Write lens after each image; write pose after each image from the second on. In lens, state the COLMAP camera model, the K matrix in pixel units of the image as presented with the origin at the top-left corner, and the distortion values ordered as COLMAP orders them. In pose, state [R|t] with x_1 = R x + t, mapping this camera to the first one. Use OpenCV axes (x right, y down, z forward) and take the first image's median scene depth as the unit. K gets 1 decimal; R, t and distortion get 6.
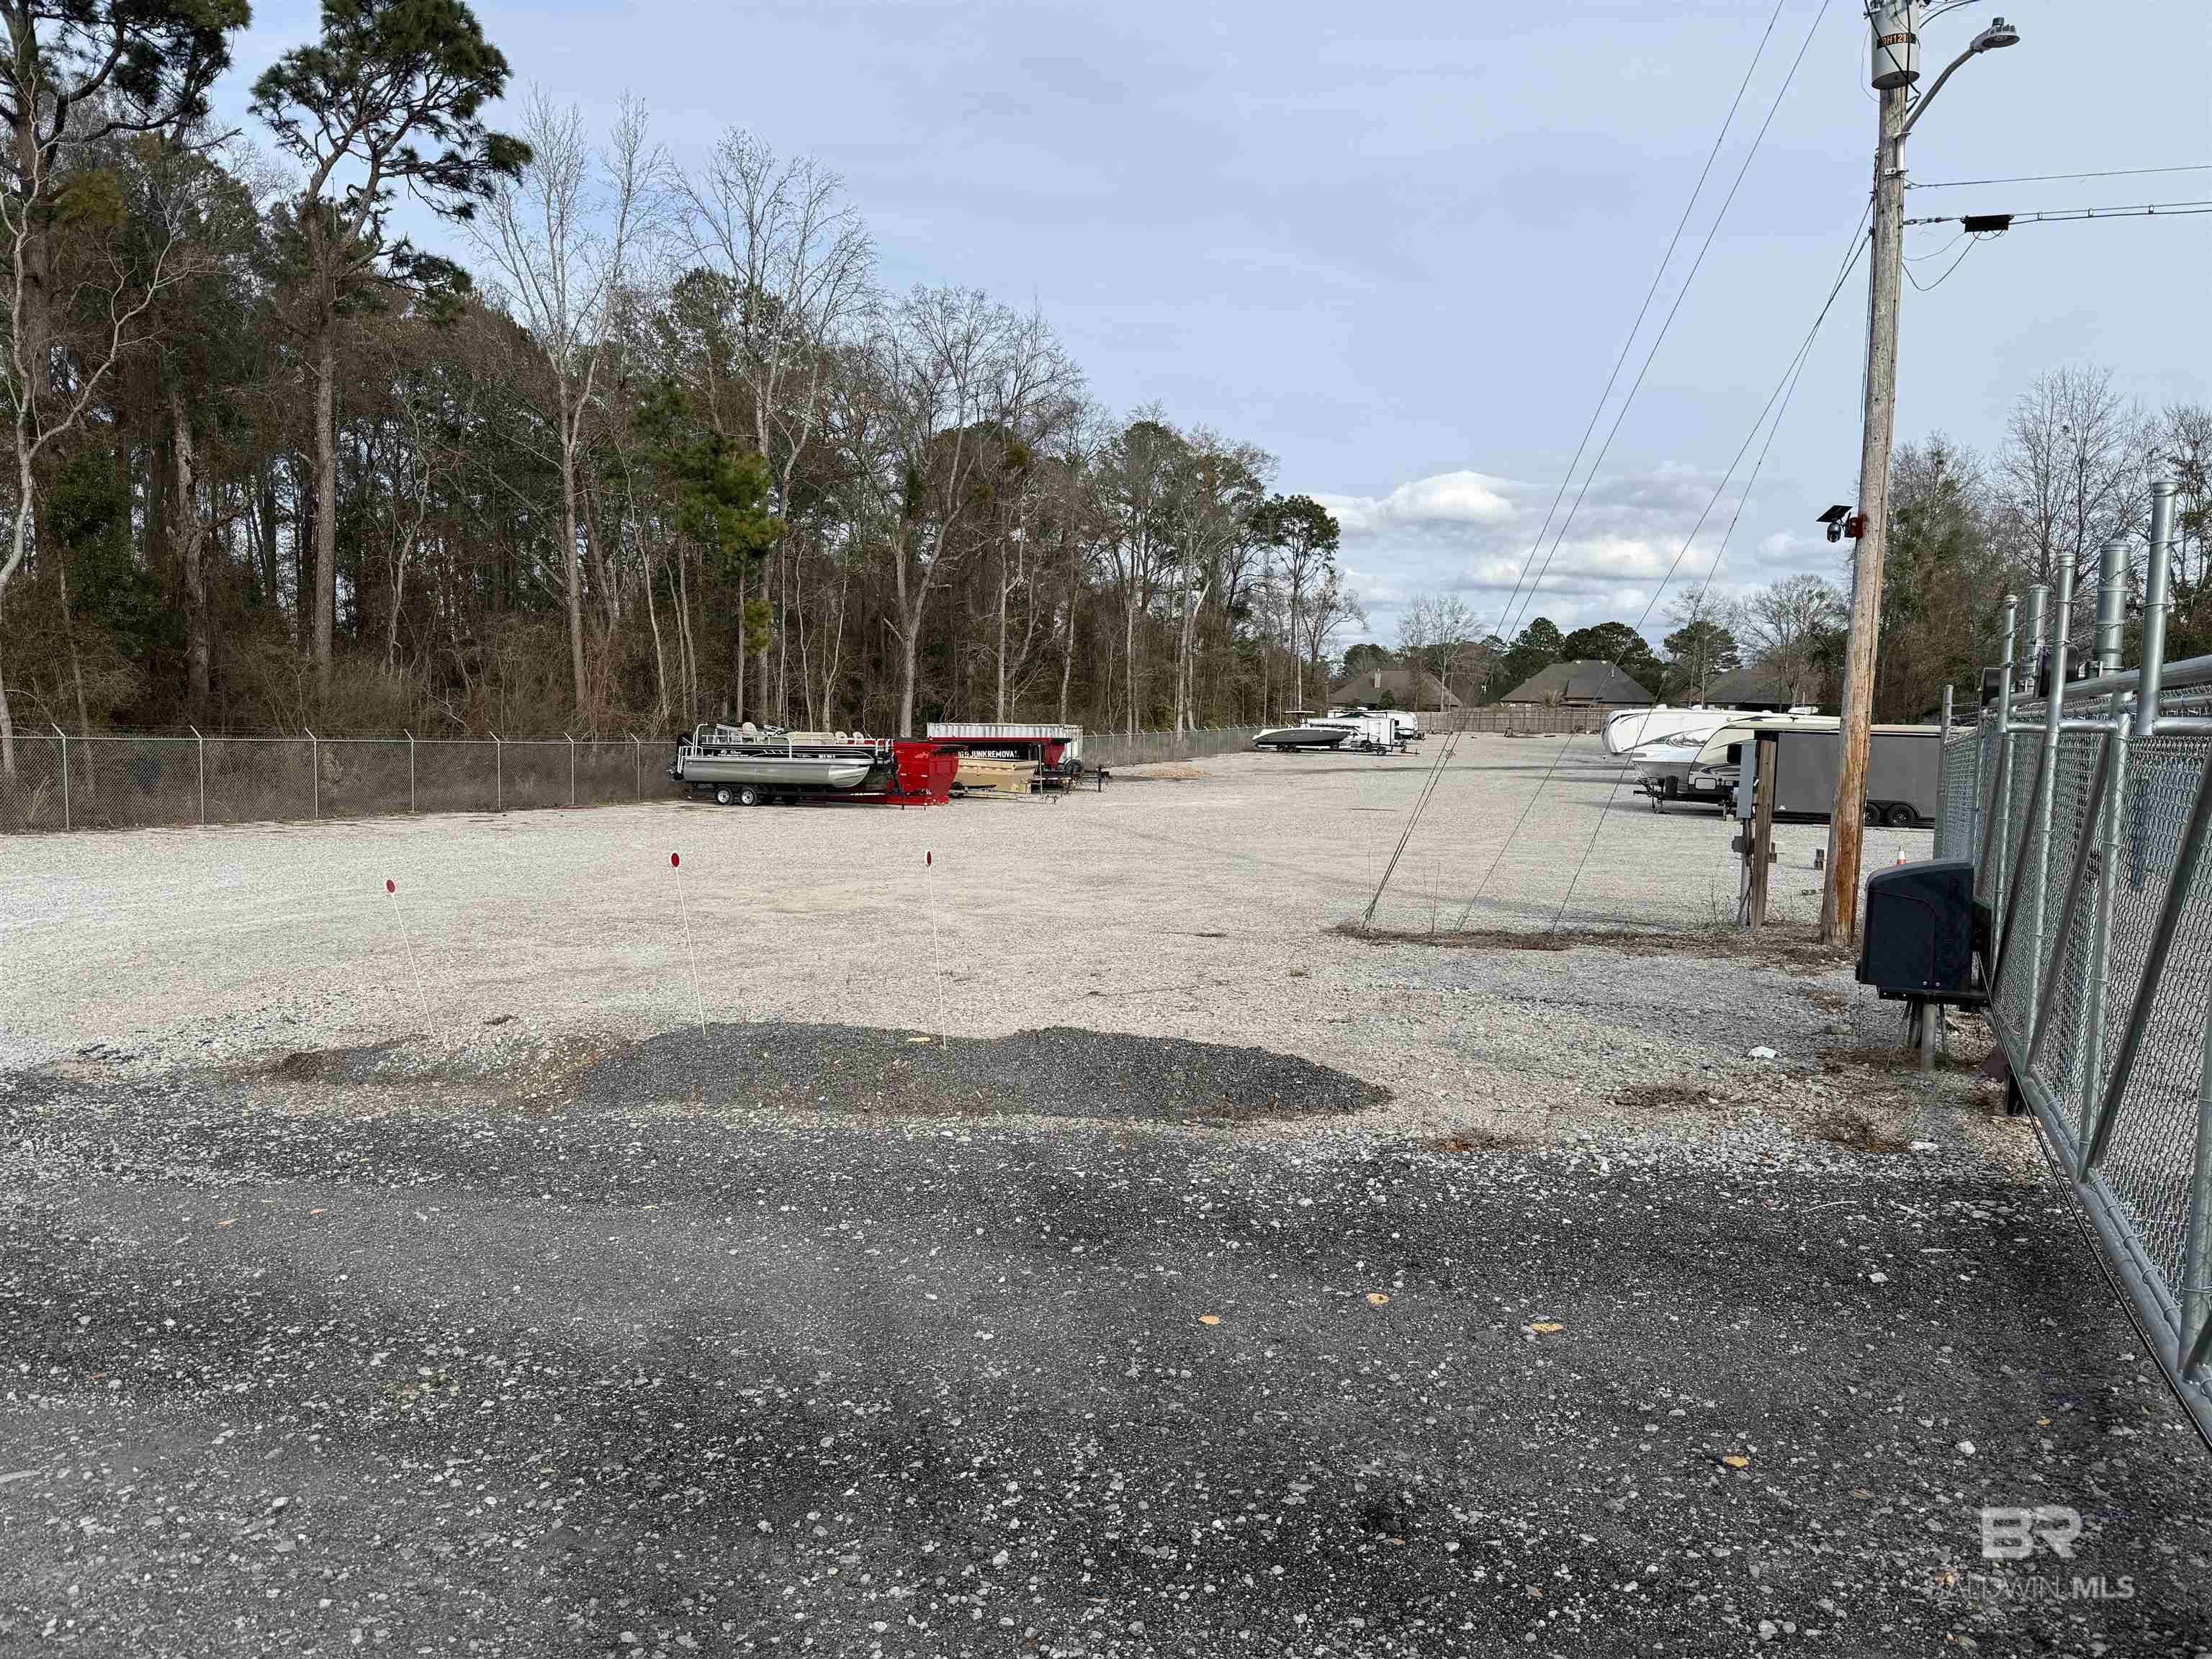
lens RADIAL K [[1543.4, 0, 1108.9], [0, 1543.4, 837.2], [0, 0, 1]] dist [0.125220, -0.210269]
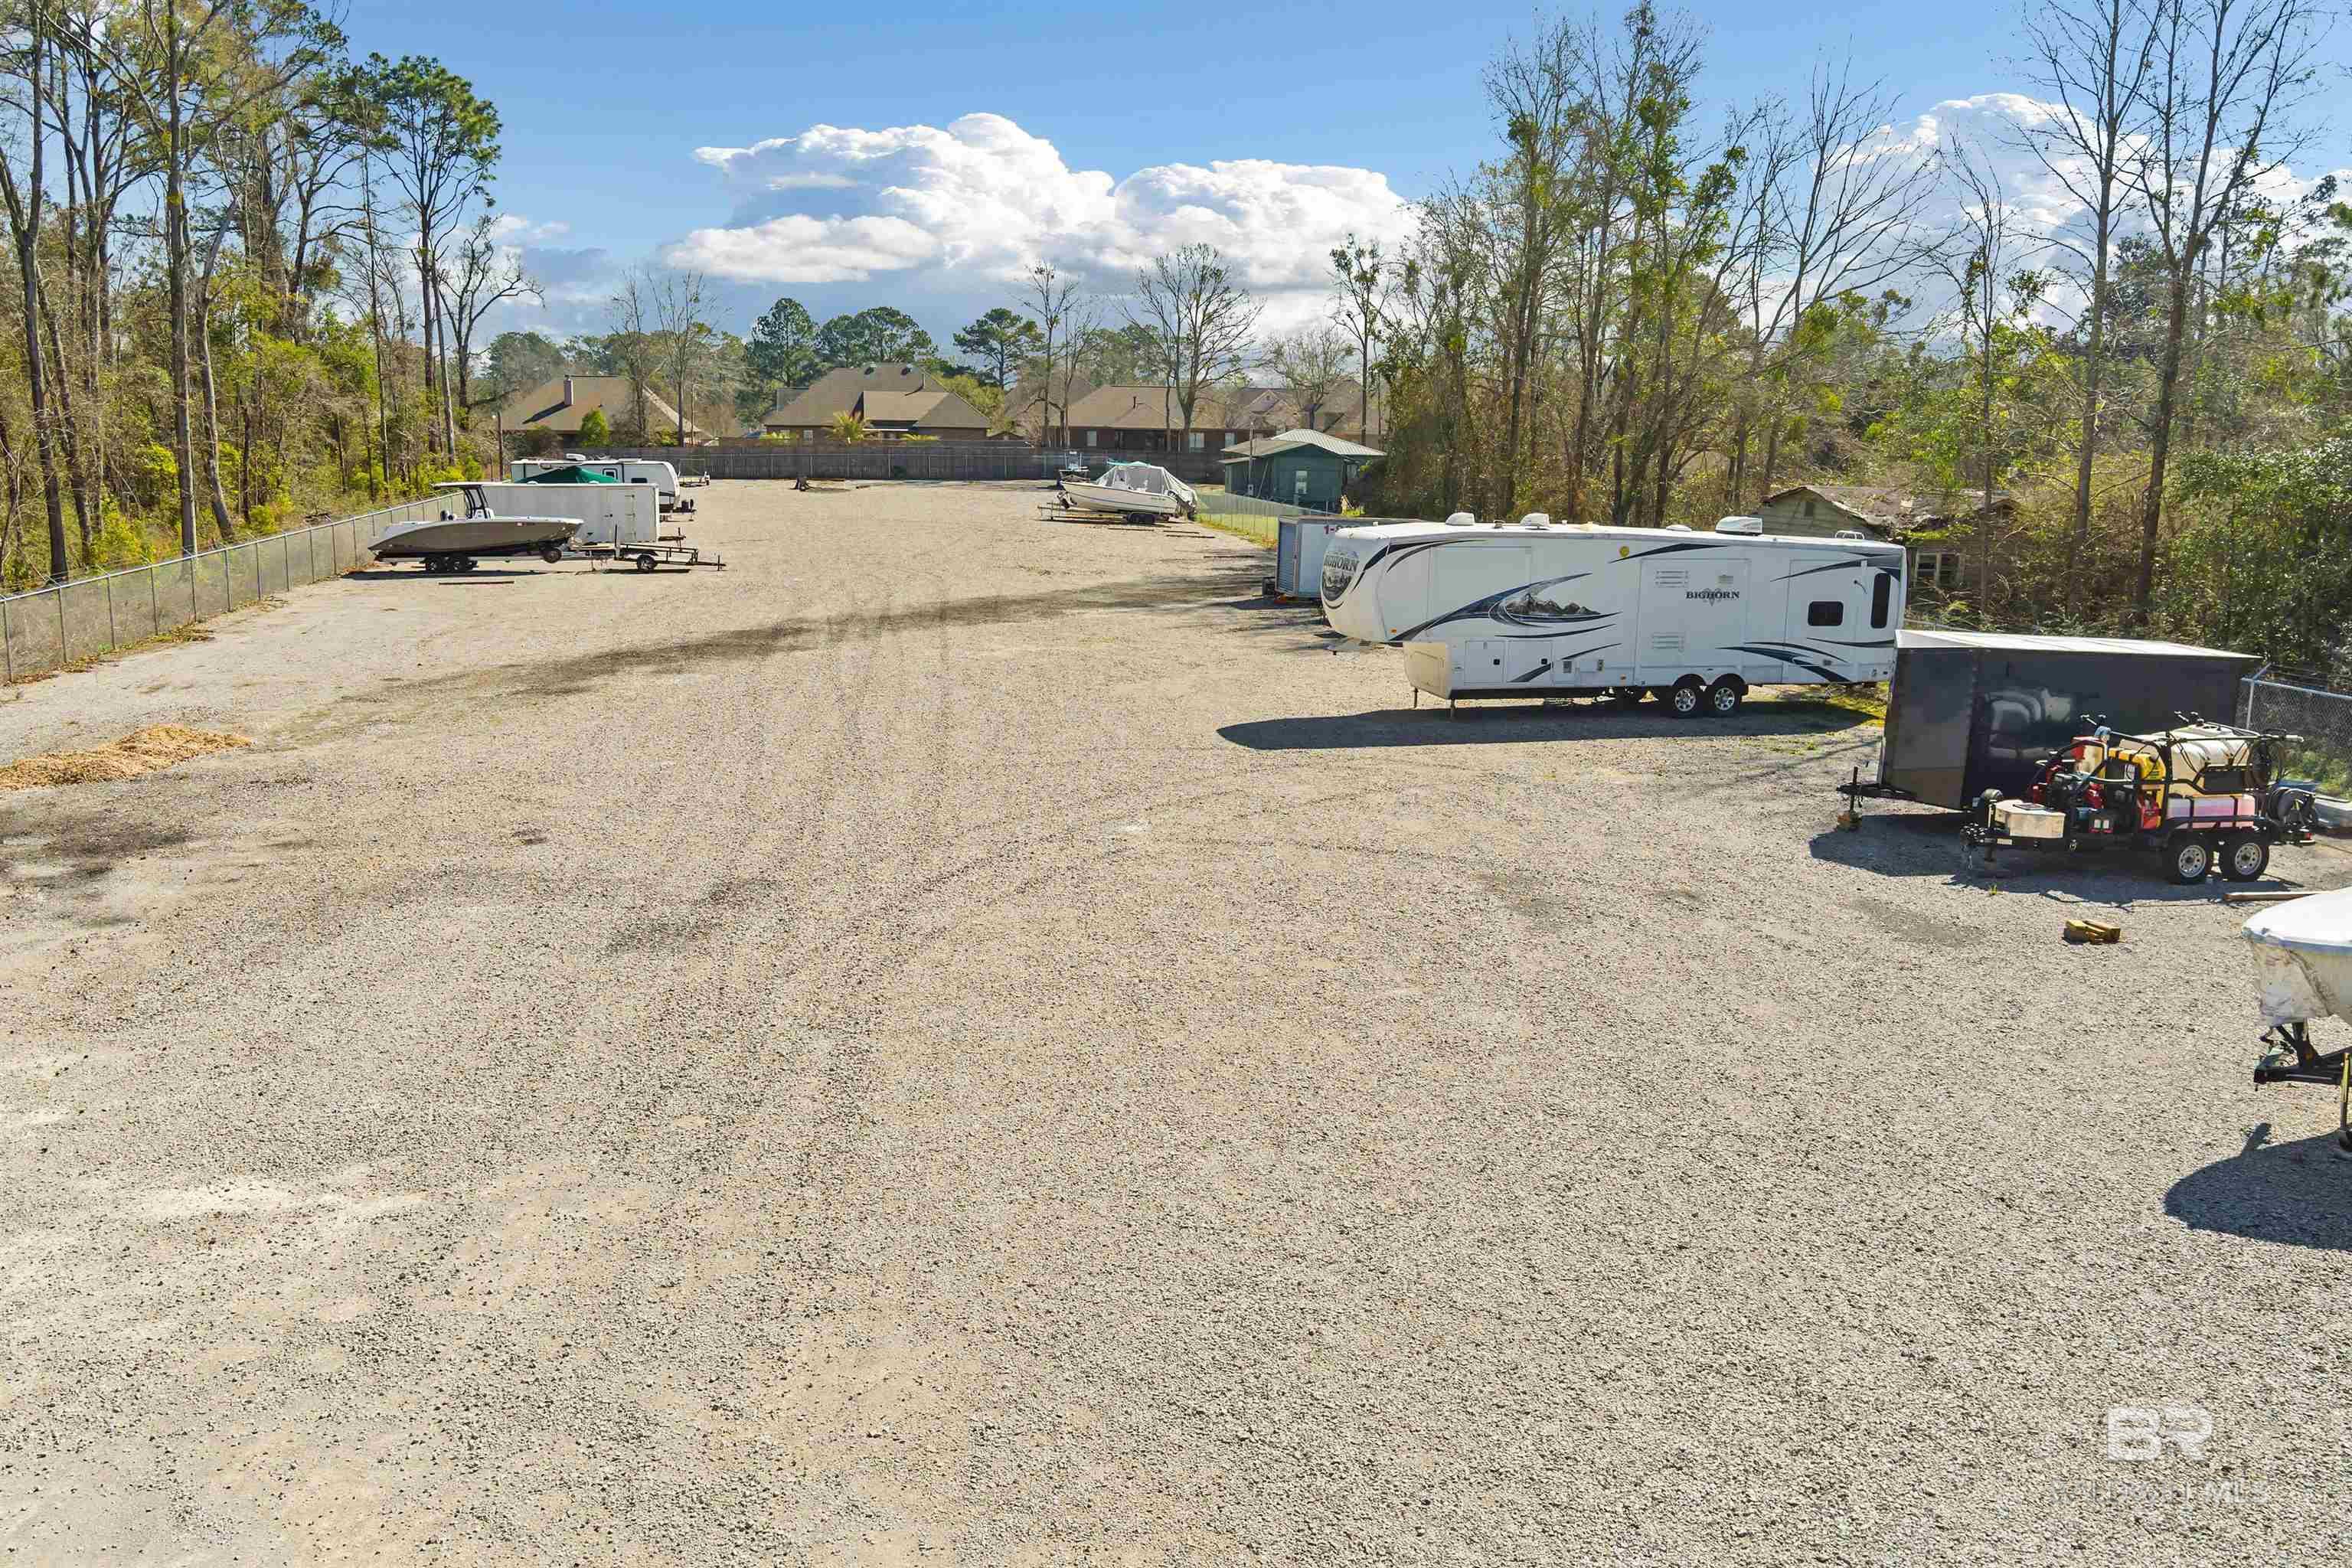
lens RADIAL K [[1914.8, 0, 1176.0], [0, 1914.8, 784.0], [0, 0, 1]] dist [-0.085042, 0.042453]
pose [[0.879611, -0.095534, 0.466002, 0.088937], [0.043701, 0.991712, 0.120820, -0.122302], [-0.473682, -0.085910, 0.876496, 0.942328]]
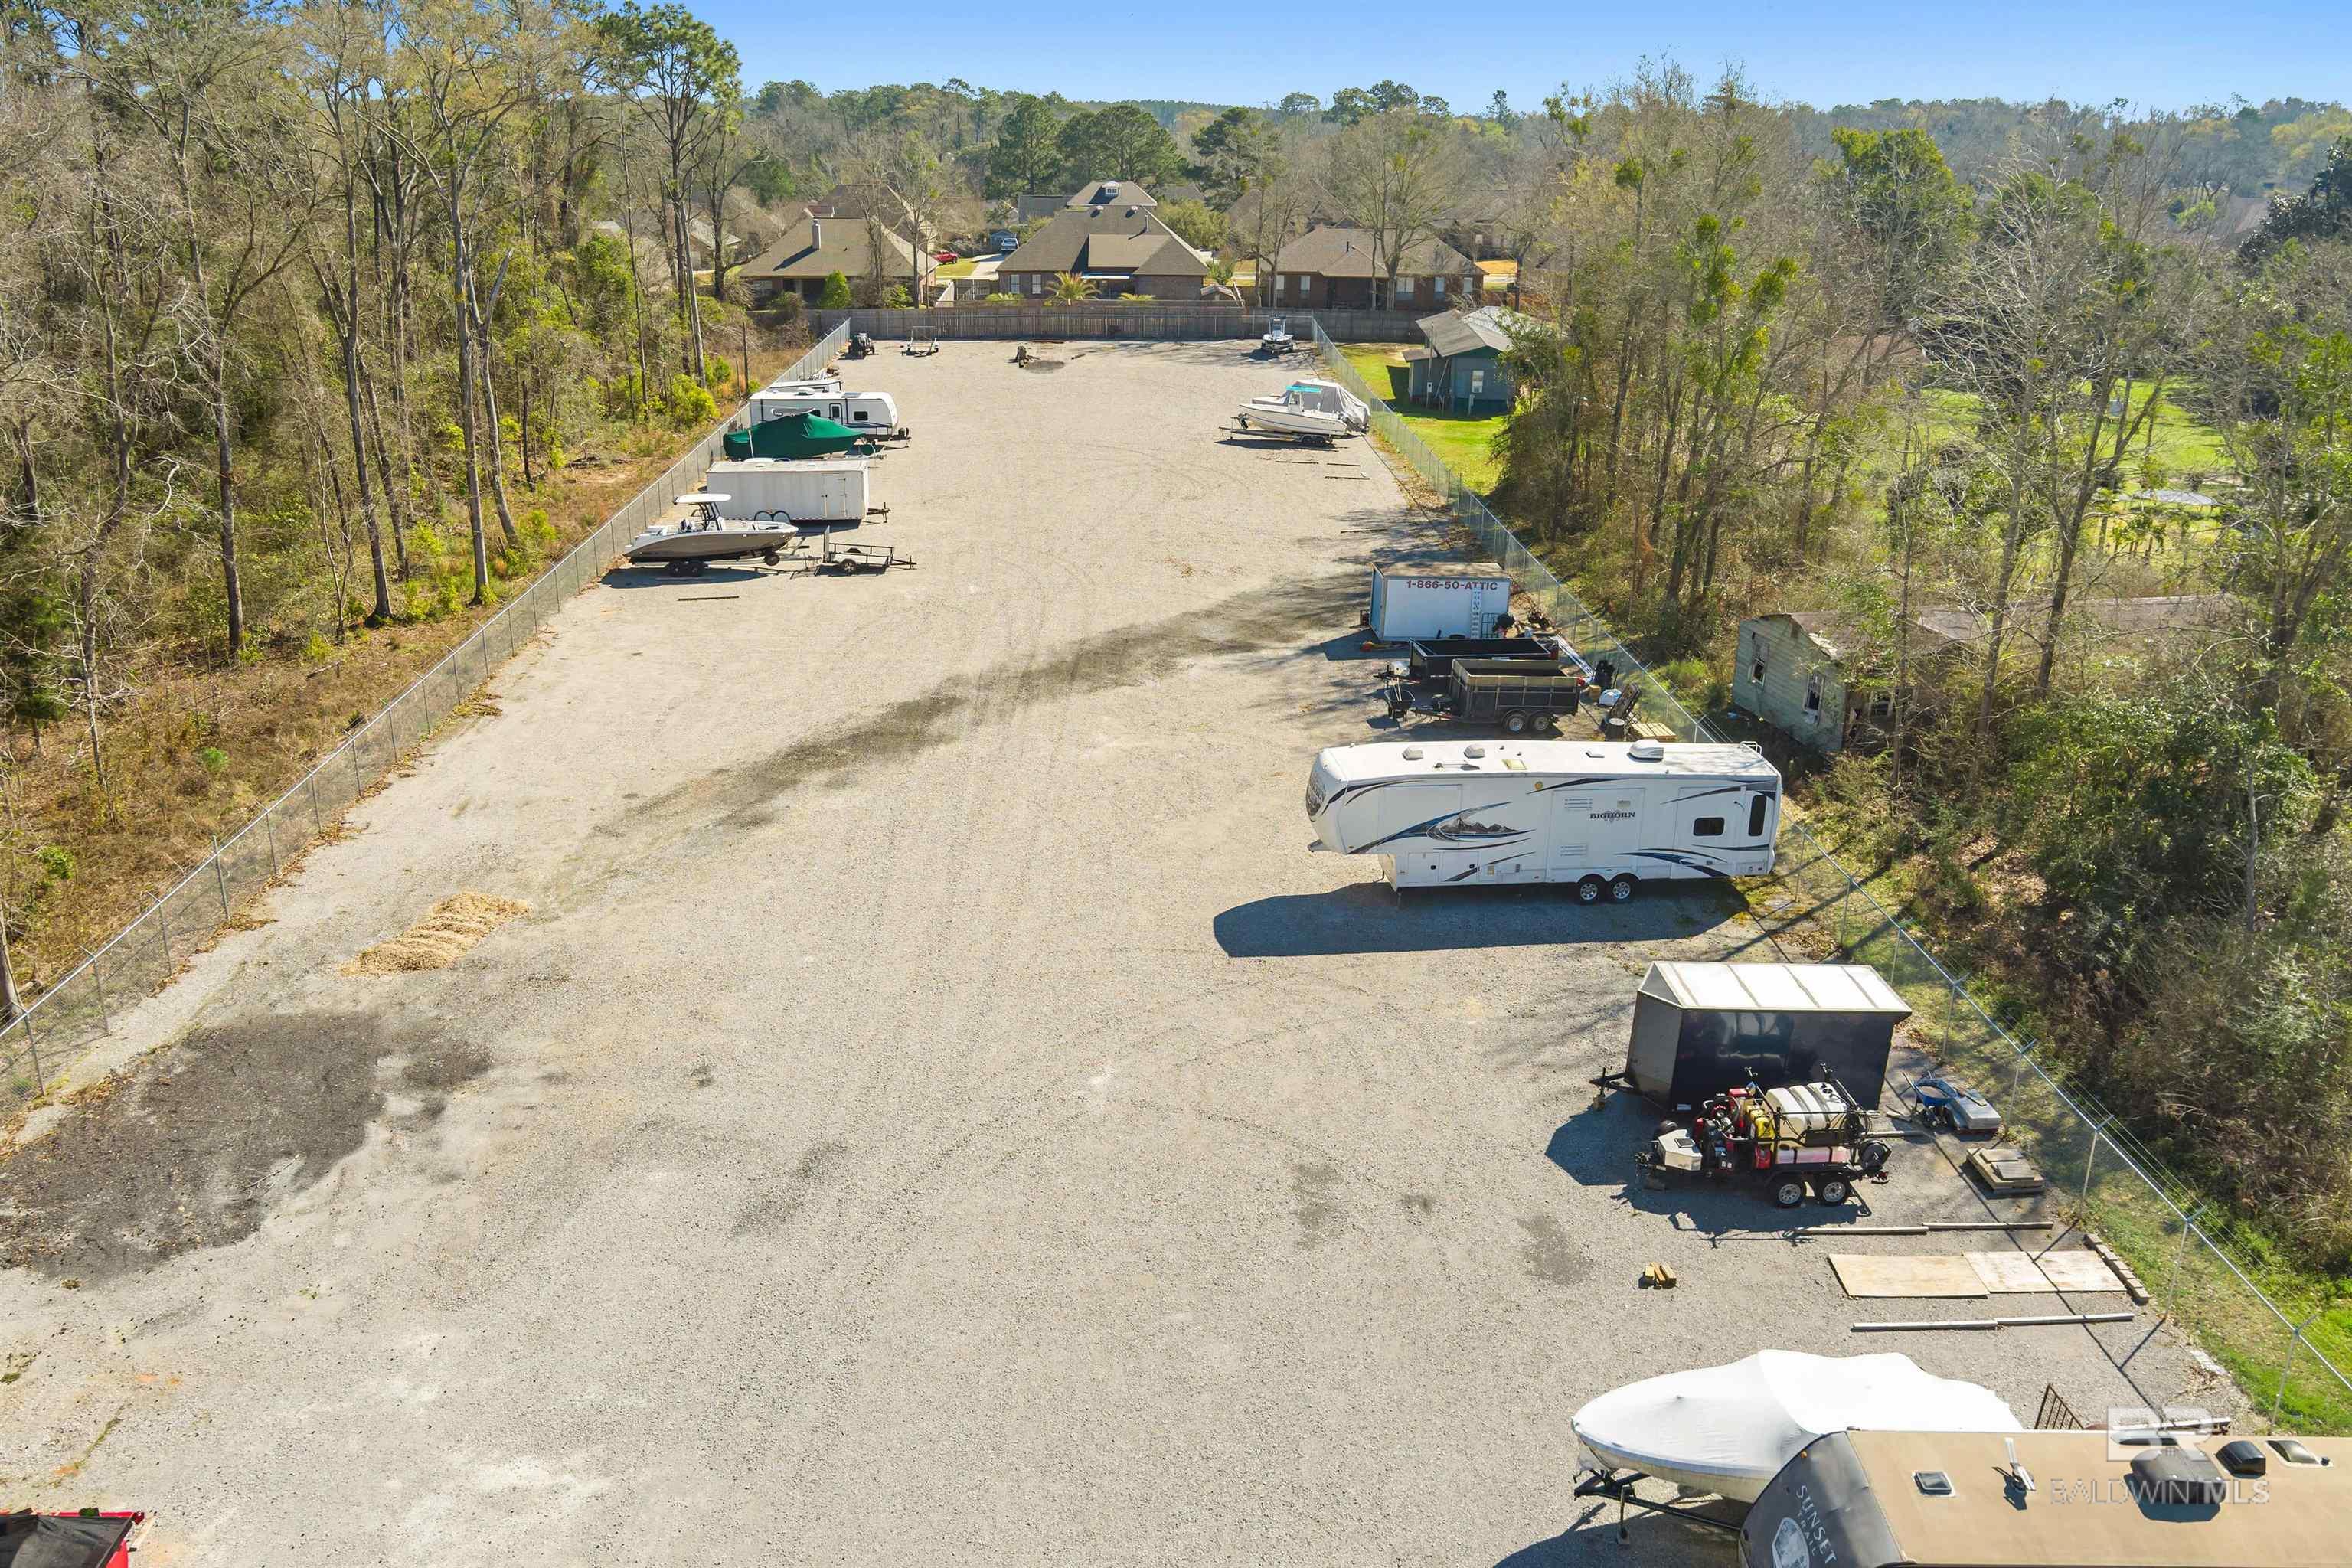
lens RADIAL K [[1904.6, 0, 1173.4], [0, 1904.6, 777.6], [0, 0, 1]] dist [-0.067657, 0.001626]
pose [[0.937823, -0.125501, 0.323631, 0.117714], [0.038785, 0.964399, 0.261593, -0.377554], [-0.344939, -0.232776, 0.909303, 0.713423]]
